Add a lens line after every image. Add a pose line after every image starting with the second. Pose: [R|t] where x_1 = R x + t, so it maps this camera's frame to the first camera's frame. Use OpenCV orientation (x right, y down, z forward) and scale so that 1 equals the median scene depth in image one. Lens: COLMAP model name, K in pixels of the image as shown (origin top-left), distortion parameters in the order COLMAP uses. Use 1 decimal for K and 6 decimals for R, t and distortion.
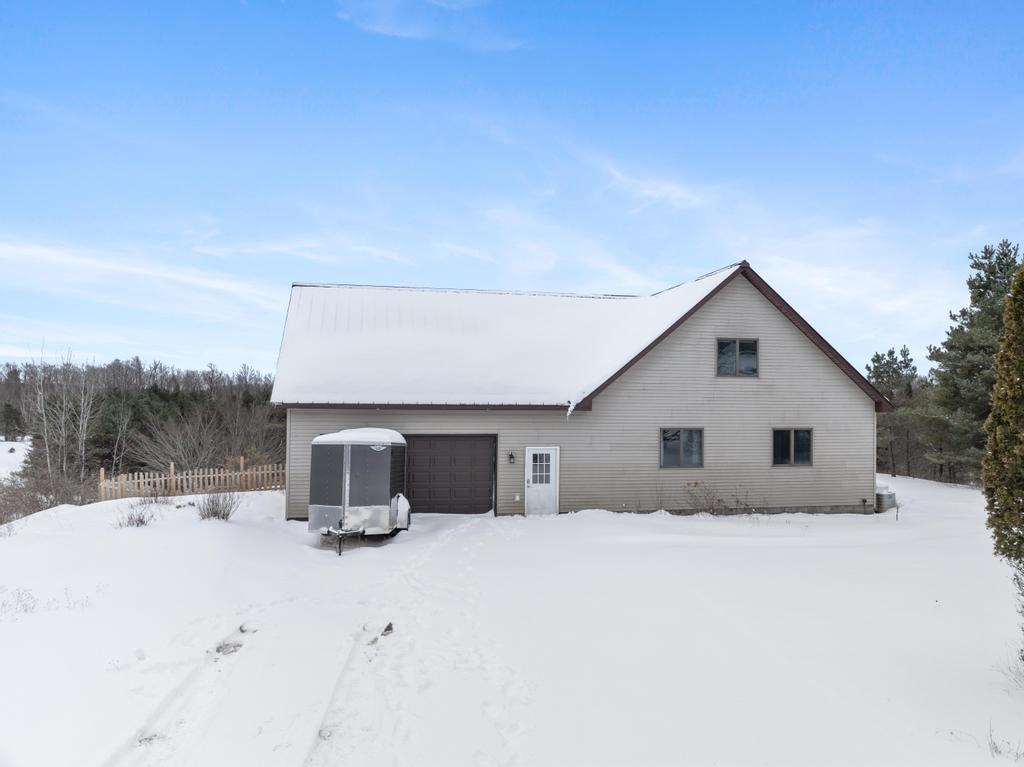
lens RADIAL K [[725.4, 0, 512.0], [0, 725.4, 383.5], [0, 0, 1]] dist [-0.028618, -0.002104]
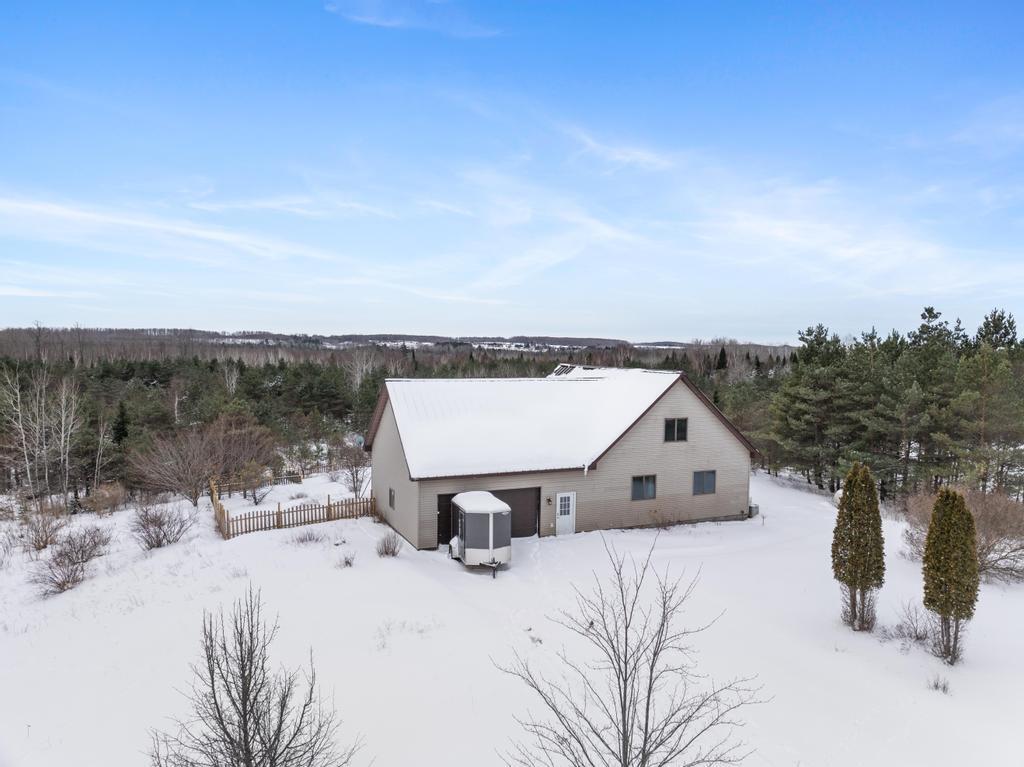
lens RADIAL K [[725.4, 0, 512.0], [0, 725.4, 383.5], [0, 0, 1]] dist [-0.028618, -0.002104]
pose [[0.973495, -0.007647, 0.228582, -0.428912], [-0.009085, 0.997359, 0.072059, -0.261485], [-0.228529, -0.072226, 0.970854, -0.496922]]
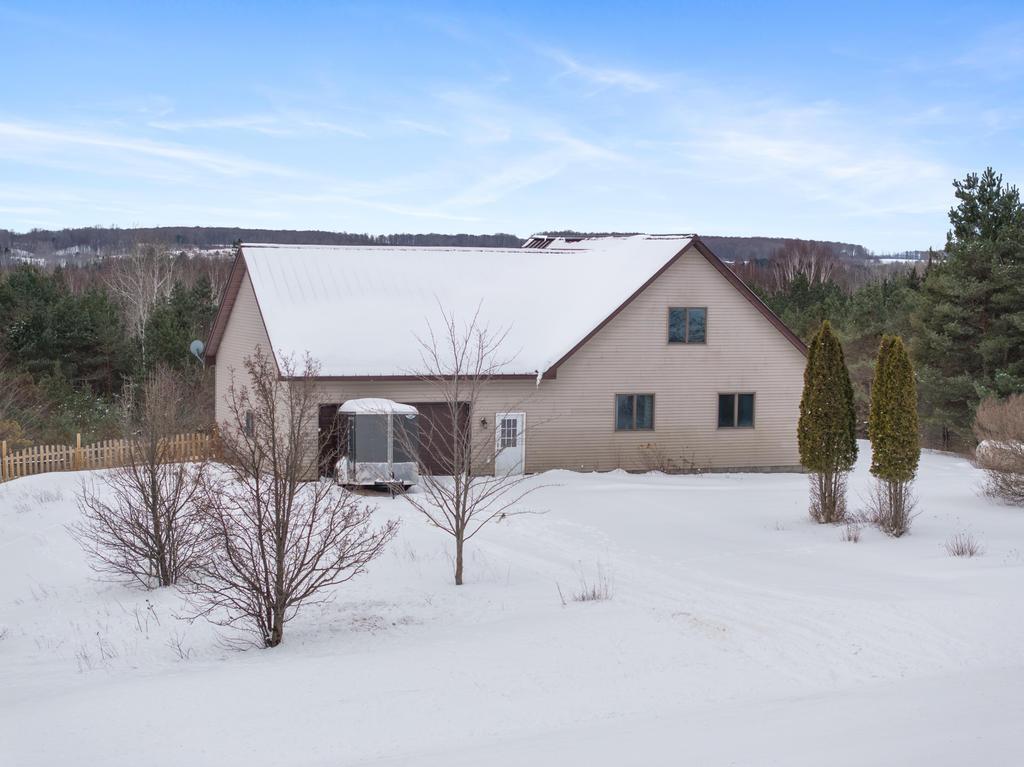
lens RADIAL K [[2055.3, 0, 512.0], [0, 2055.3, 383.5], [0, 0, 1]] dist [-0.055970, 0.086108]
pose [[0.976651, -0.007053, 0.214715, -0.594612], [-0.010428, 0.996727, 0.080171, -0.194887], [-0.214578, -0.080538, 0.973381, -1.909549]]
